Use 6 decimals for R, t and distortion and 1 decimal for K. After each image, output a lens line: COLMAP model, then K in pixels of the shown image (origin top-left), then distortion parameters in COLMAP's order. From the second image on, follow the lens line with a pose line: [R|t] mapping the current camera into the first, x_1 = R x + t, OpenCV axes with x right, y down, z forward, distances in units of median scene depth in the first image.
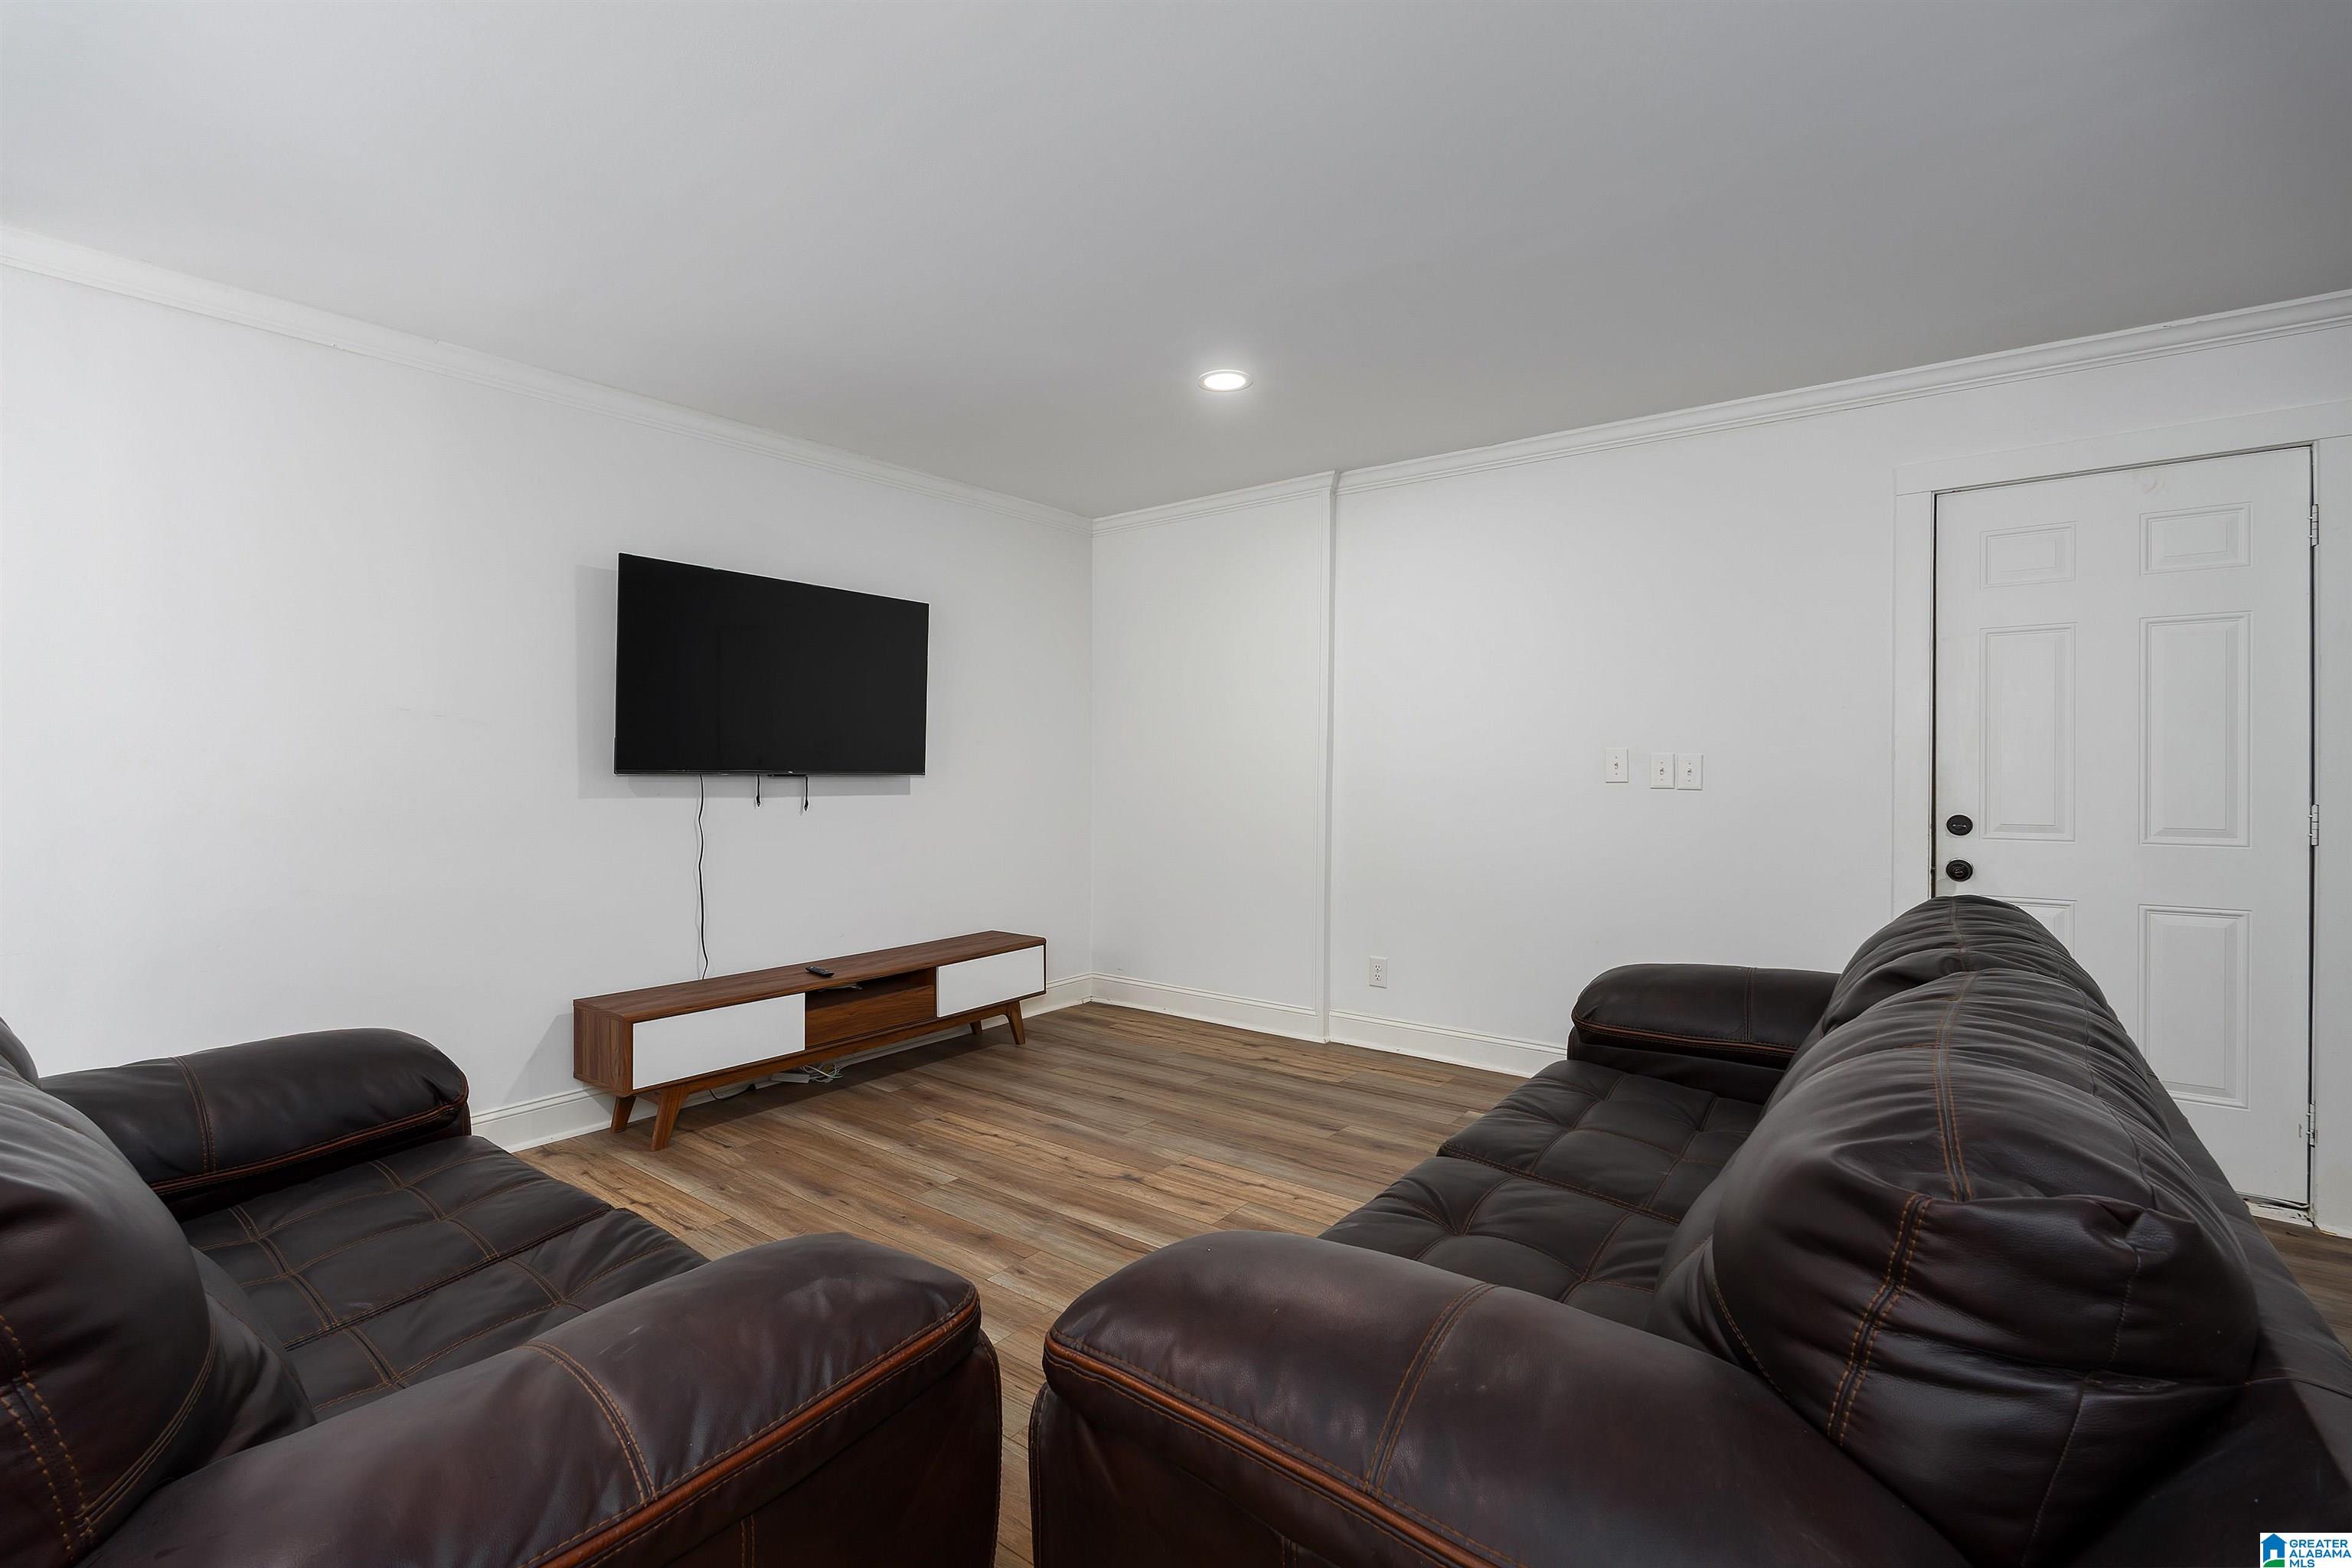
lens RADIAL K [[1031.0, 0, 1151.6], [0, 1031.0, 778.9], [0, 0, 1]] dist [-0.001417, -0.000281]
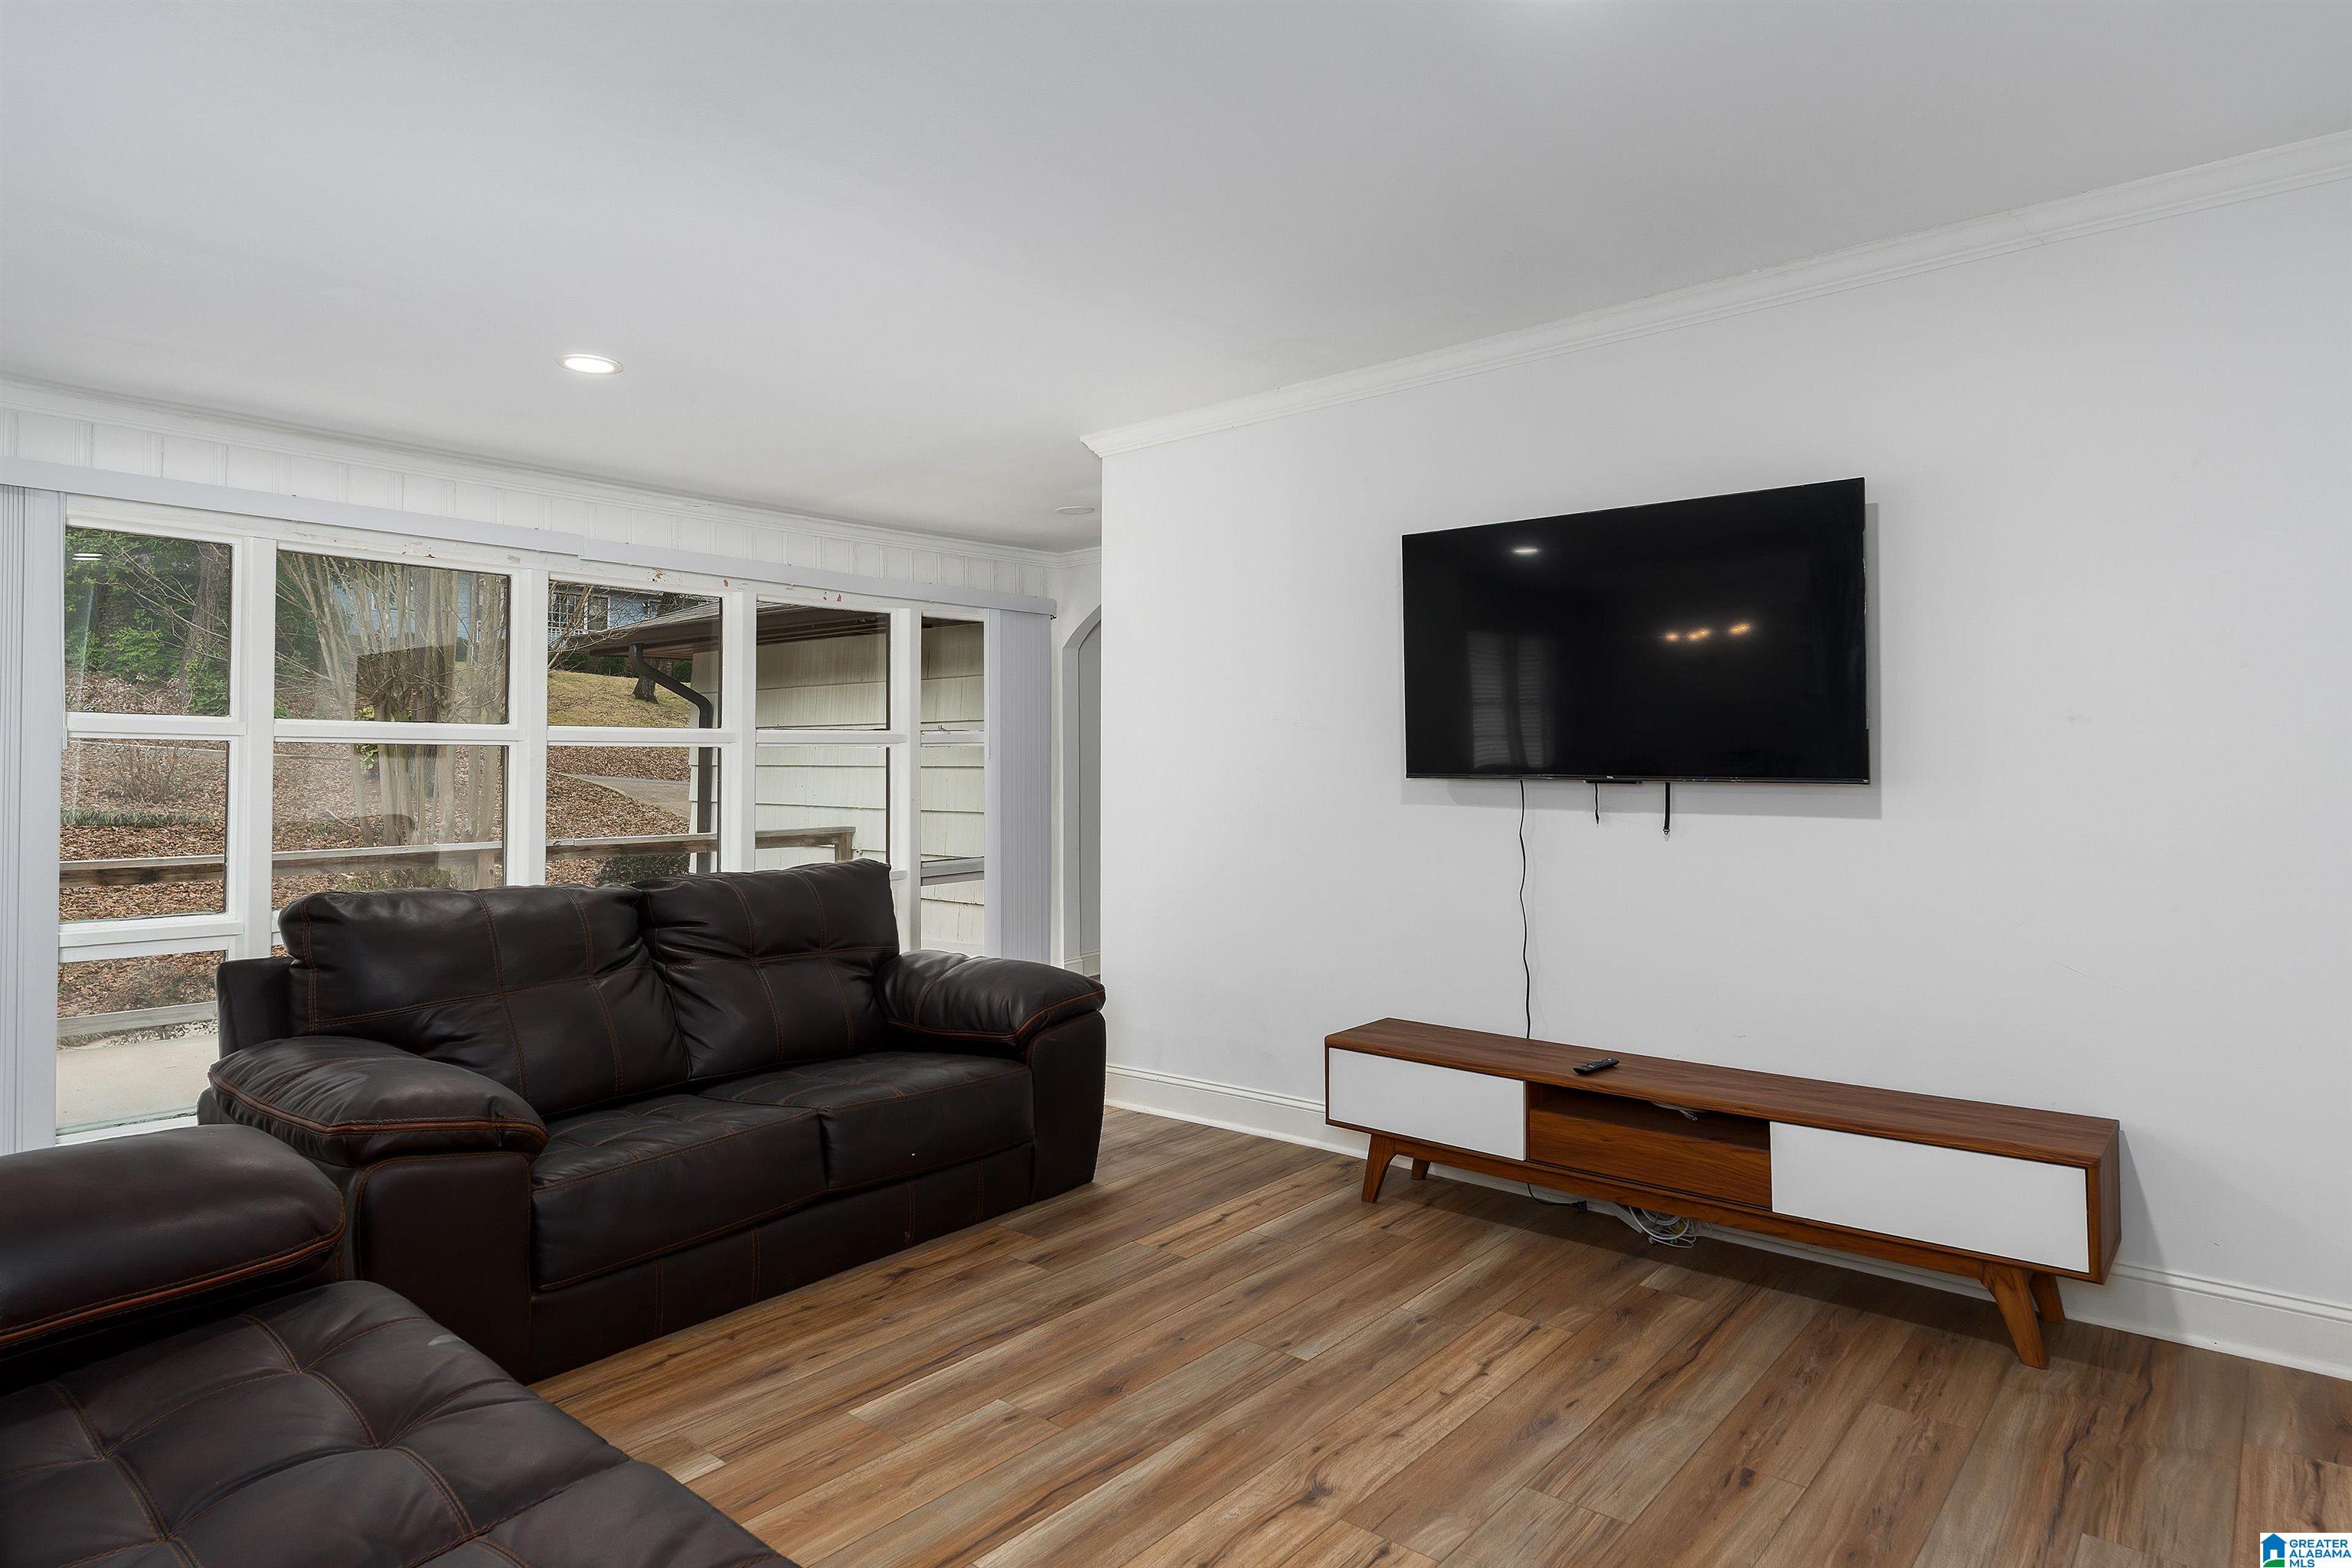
lens RADIAL K [[1308.5, 0, 1203.7], [0, 1308.5, 739.8], [0, 0, 1]] dist [-0.005978, -0.000148]
pose [[-0.020371, -0.020566, -0.999581, 0.618595], [-0.009217, 0.999750, -0.020382, -0.012654], [0.999750, 0.008798, -0.020556, 0.826586]]
